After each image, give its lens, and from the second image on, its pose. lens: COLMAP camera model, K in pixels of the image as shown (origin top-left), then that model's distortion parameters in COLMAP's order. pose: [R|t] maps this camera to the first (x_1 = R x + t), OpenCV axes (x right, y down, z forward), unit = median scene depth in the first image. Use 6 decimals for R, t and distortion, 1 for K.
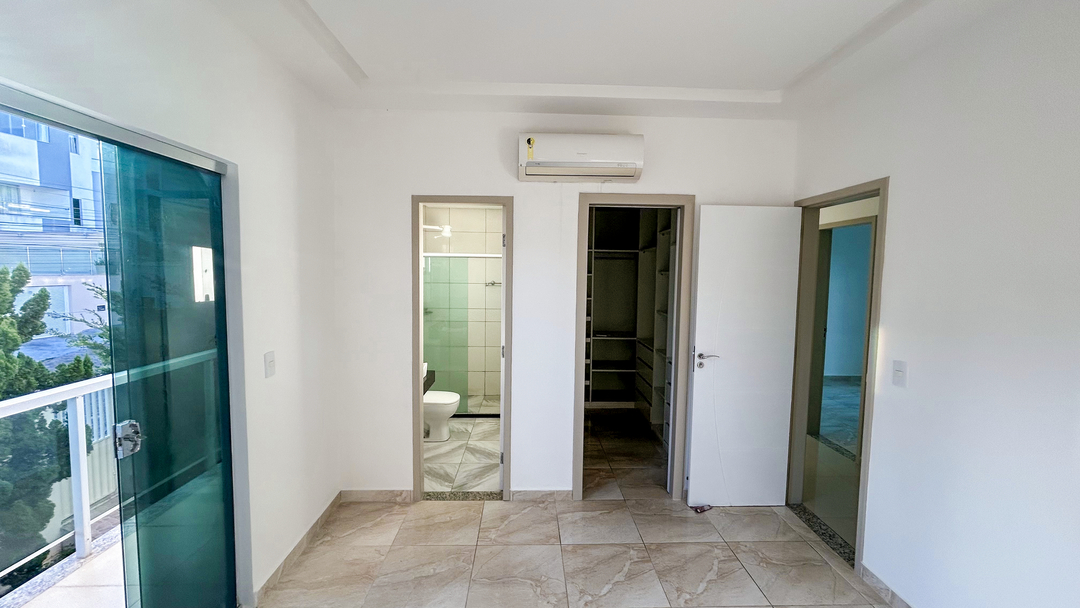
lens RADIAL K [[437.0, 0, 541.7], [0, 437.0, 302.0], [0, 0, 1]] dist [-0.001318, 0.000034]
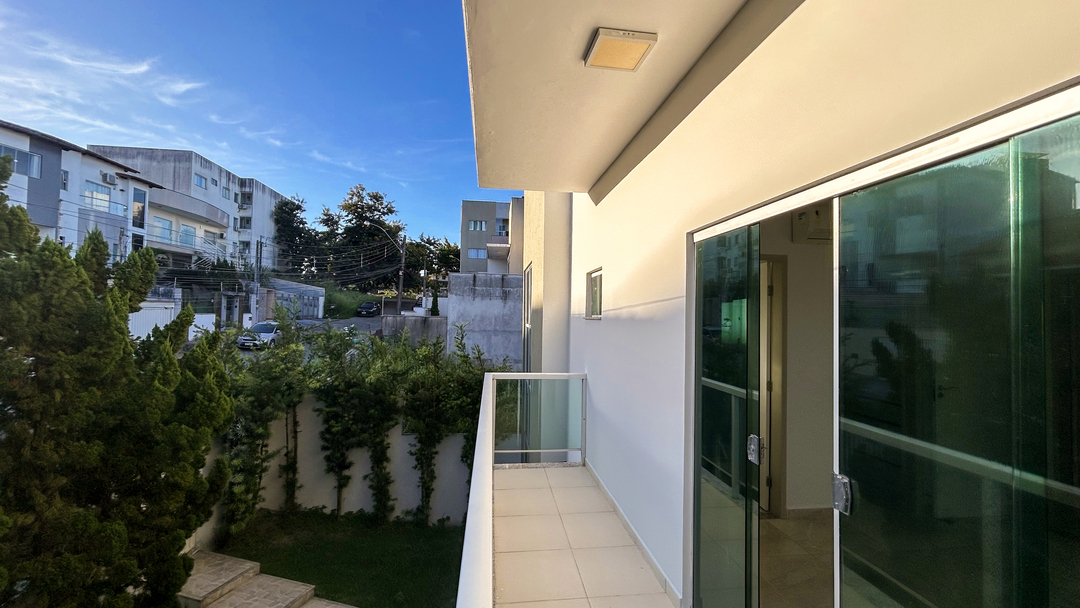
lens RADIAL K [[437.0, 0, 541.7], [0, 437.0, 302.0], [0, 0, 1]] dist [-0.001318, 0.000034]
pose [[0.996590, 0.012183, 0.081613, -0.852500], [-0.003666, 0.994601, -0.103708, 0.016817], [-0.082435, 0.103055, 0.991254, -0.136281]]
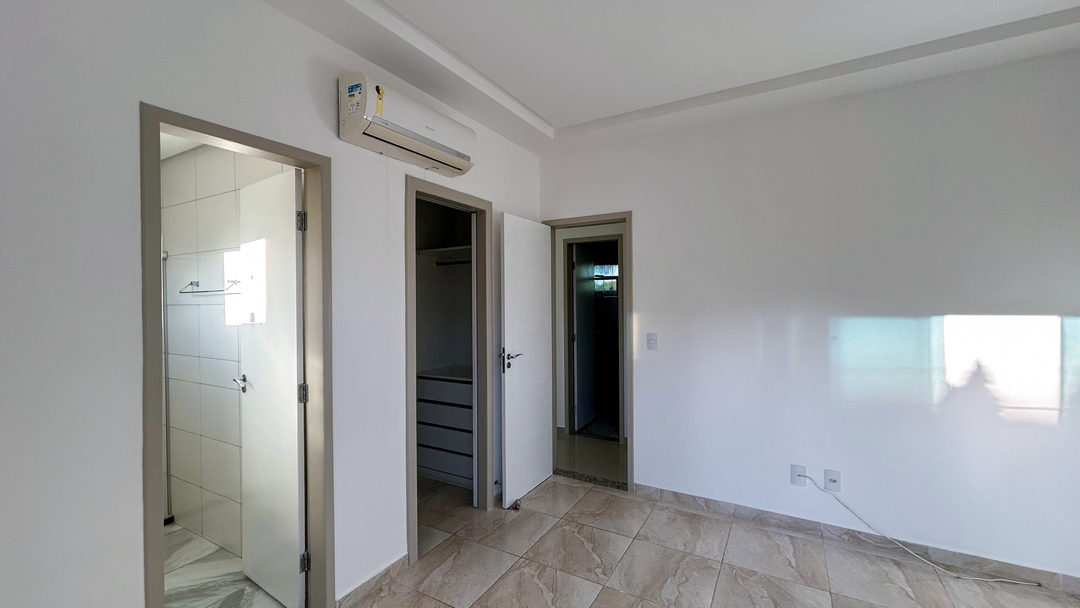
lens RADIAL K [[437.0, 0, 541.7], [0, 437.0, 302.0], [0, 0, 1]] dist [-0.001318, 0.000034]
pose [[0.527382, -0.023132, 0.849313, -0.480826], [0.074323, 0.997053, -0.018995, 0.020167], [-0.846371, 0.073141, 0.527547, 0.381059]]
